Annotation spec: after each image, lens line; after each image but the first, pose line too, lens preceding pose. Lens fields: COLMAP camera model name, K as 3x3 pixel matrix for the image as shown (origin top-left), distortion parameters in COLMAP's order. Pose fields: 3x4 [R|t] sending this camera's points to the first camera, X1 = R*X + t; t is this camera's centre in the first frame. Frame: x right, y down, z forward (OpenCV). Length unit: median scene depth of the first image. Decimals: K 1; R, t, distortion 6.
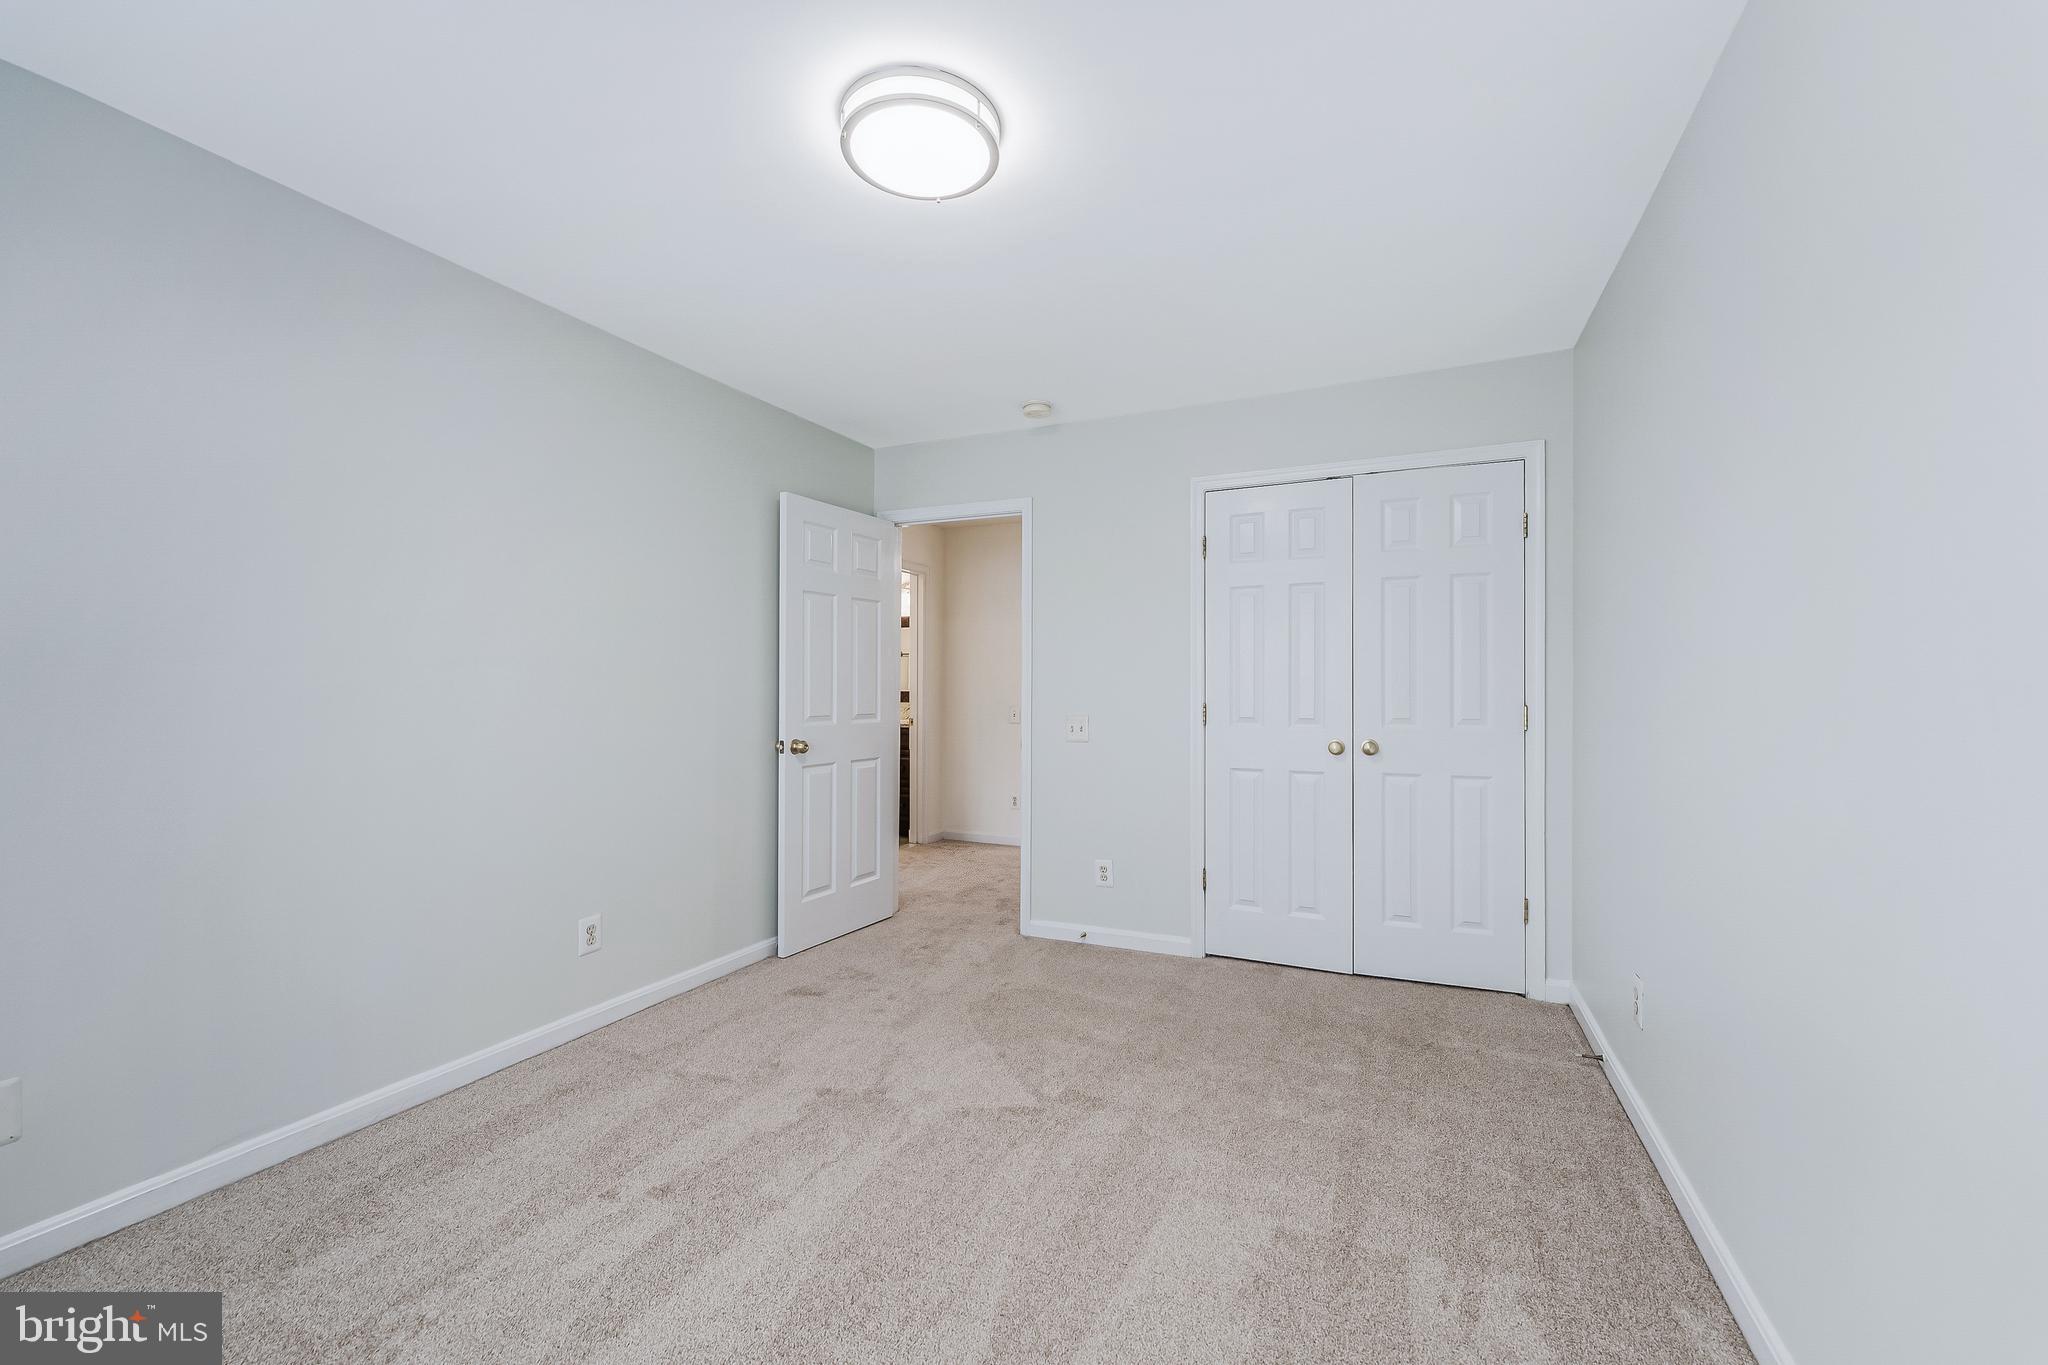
lens RADIAL K [[823.5, 0, 1066.2], [0, 823.5, 681.2], [0, 0, 1]] dist [0.002239, -0.000738]
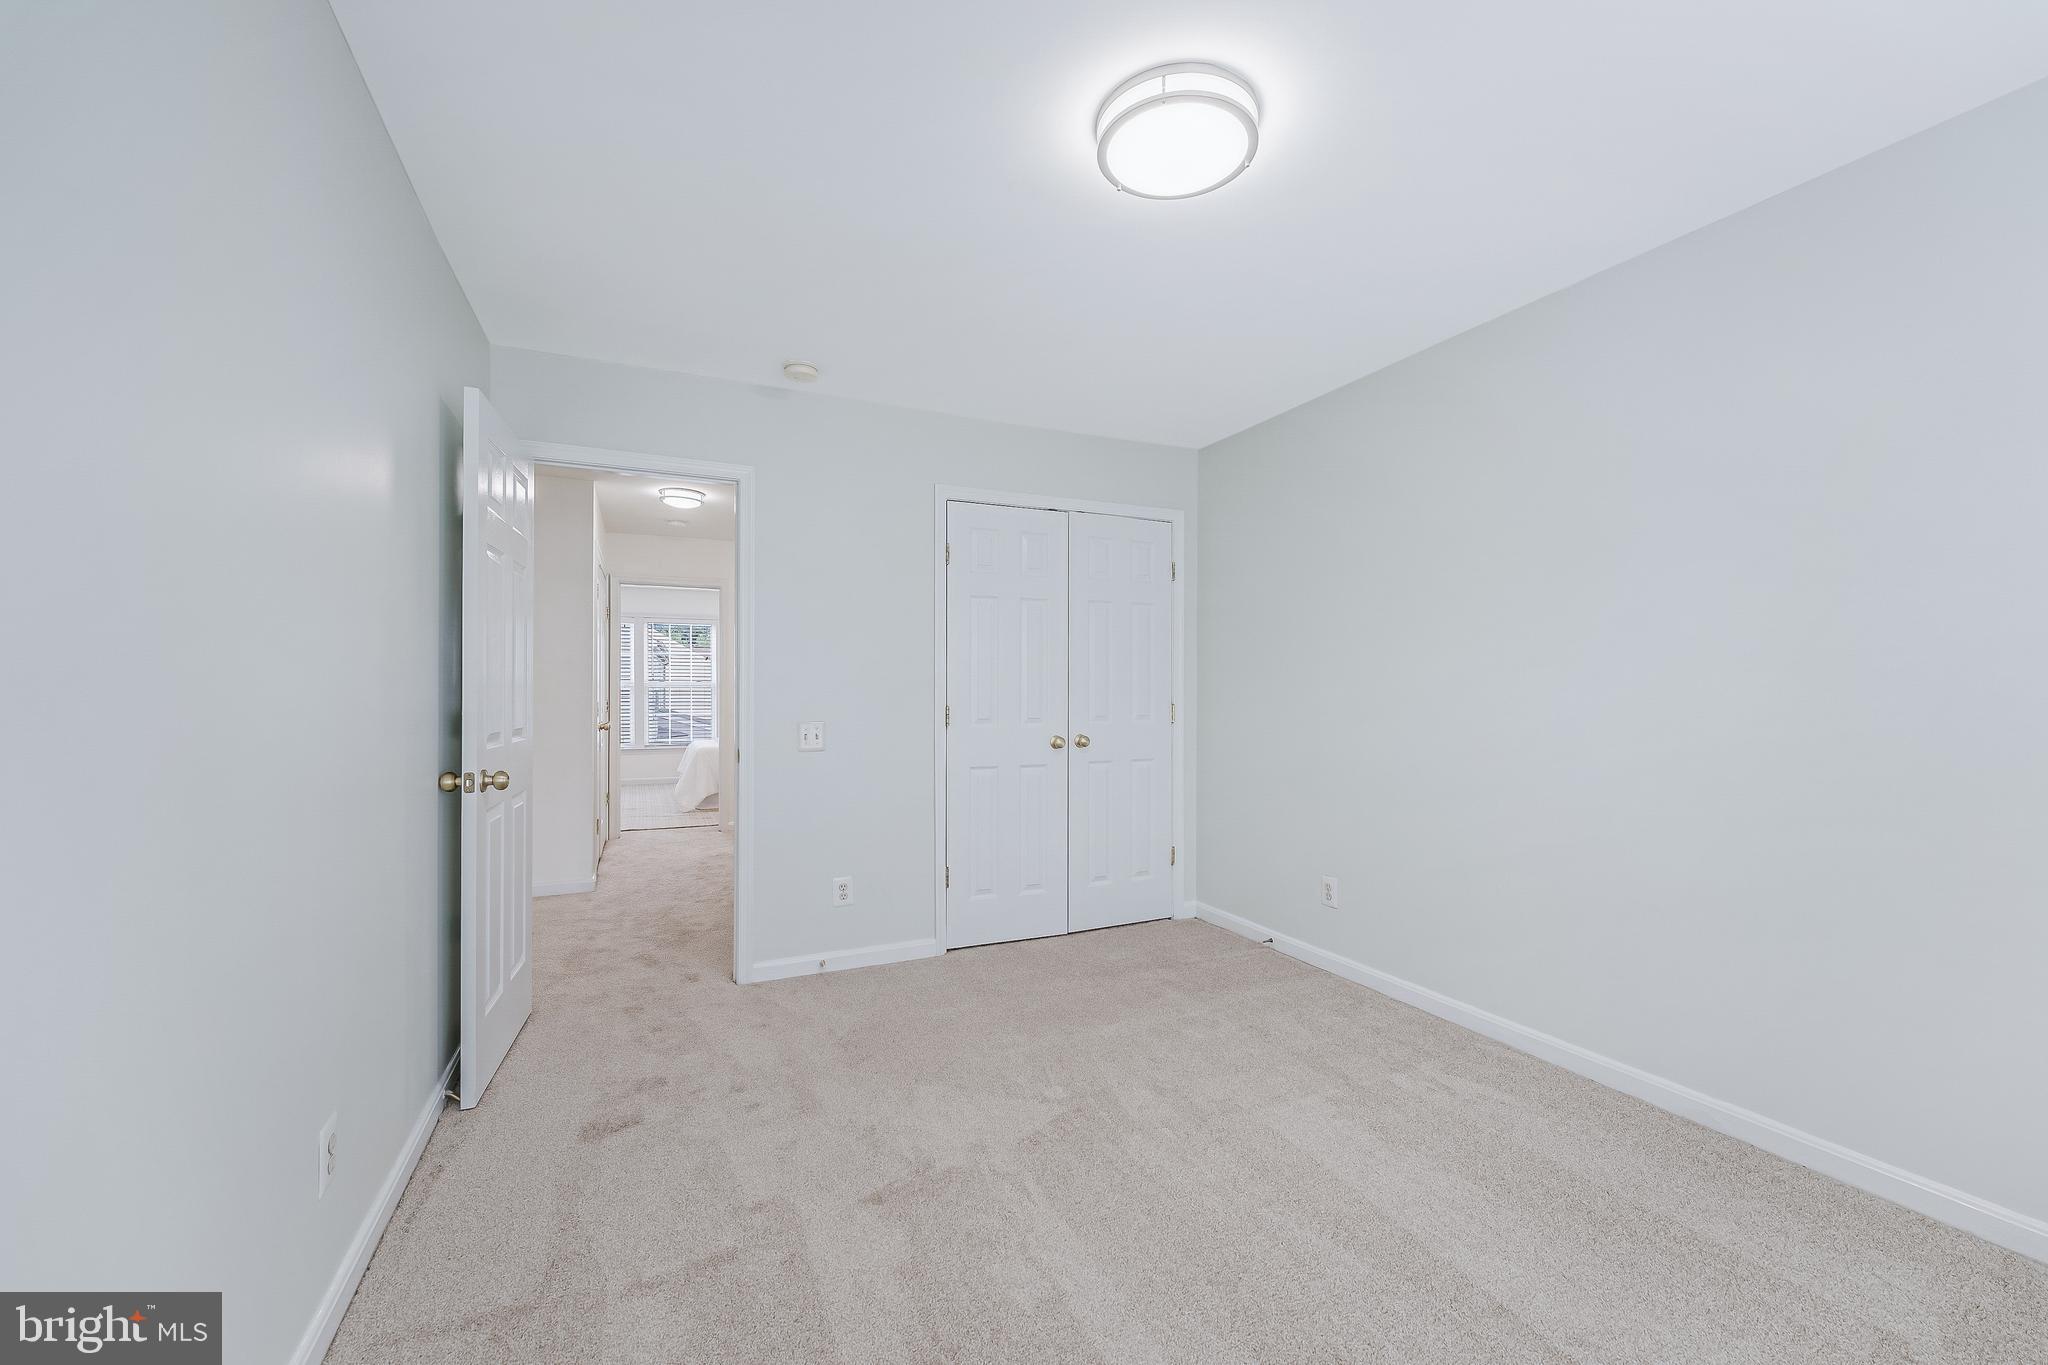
lens RADIAL K [[823.5, 0, 1019.6], [0, 823.5, 683.8], [0, 0, 1]] dist [0.002239, -0.000738]
pose [[0.665401, 0.006096, 0.746461, -0.541822], [-0.004779, 0.999981, -0.003906, 0.002941], [-0.746471, -0.000968, 0.665418, 0.249606]]
